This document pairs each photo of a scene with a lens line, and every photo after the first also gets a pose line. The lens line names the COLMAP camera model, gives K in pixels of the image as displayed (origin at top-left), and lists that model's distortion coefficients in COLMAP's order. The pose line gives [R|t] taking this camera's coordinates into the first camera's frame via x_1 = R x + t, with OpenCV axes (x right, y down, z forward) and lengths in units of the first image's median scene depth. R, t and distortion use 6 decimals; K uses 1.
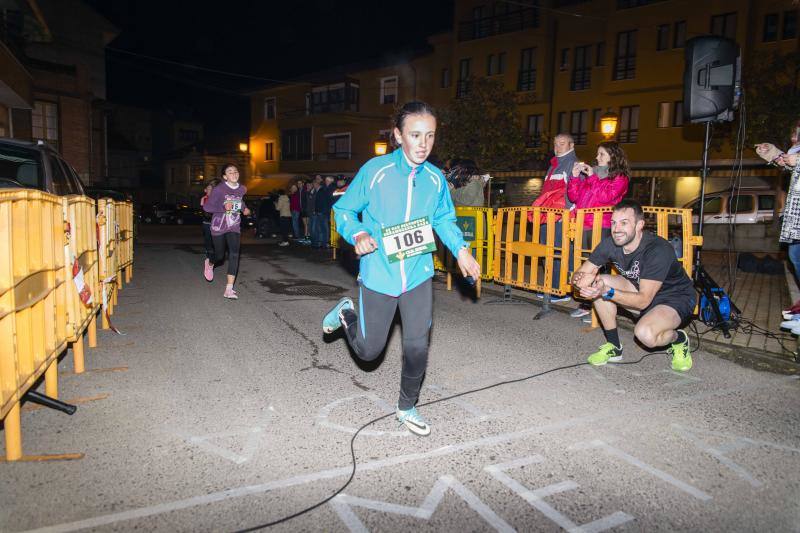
lens RADIAL K [[535.1, 0, 395.2], [0, 535.1, 268.6], [0, 0, 1]] dist [0.006195, -0.010728]
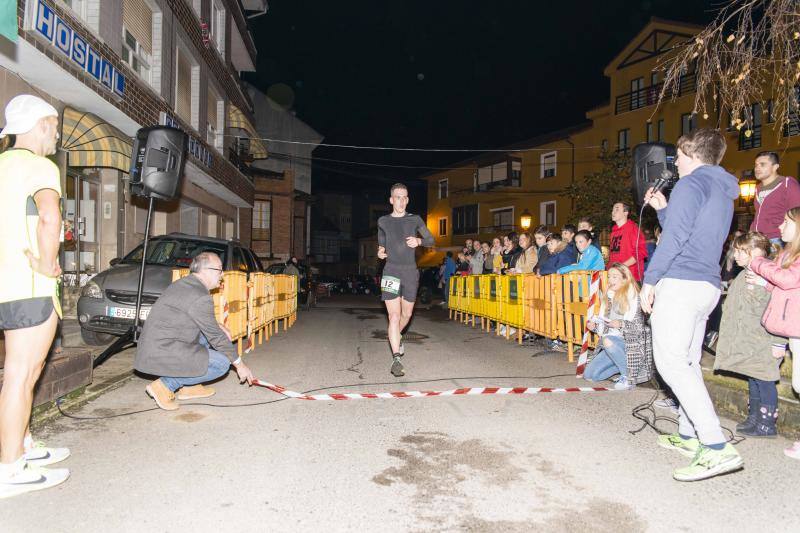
lens RADIAL K [[535.1, 0, 397.9], [0, 535.1, 270.1], [0, 0, 1]] dist [0.006195, -0.010728]
pose [[0.940812, -0.021729, -0.338231, 0.104929], [-0.021432, 0.992132, -0.123352, 0.014480], [0.338250, 0.123300, 0.932944, -0.099385]]
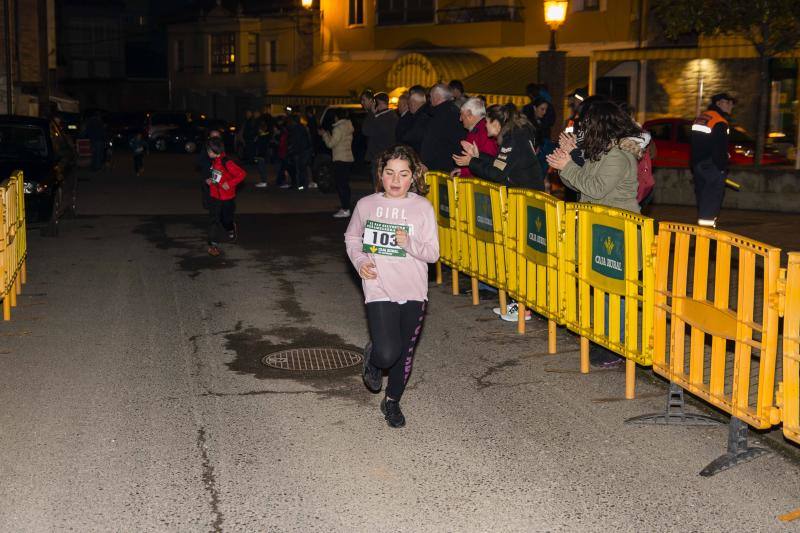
lens RADIAL K [[1100.6, 0, 396.7], [0, 1100.6, 265.8], [0, 0, 1]] dist [-0.006623, 0.000000]
pose [[0.976833, 0.014201, -0.213530, 0.053603], [-0.006277, 0.999268, 0.037744, -0.033889], [0.213910, -0.035529, 0.976207, -0.002991]]
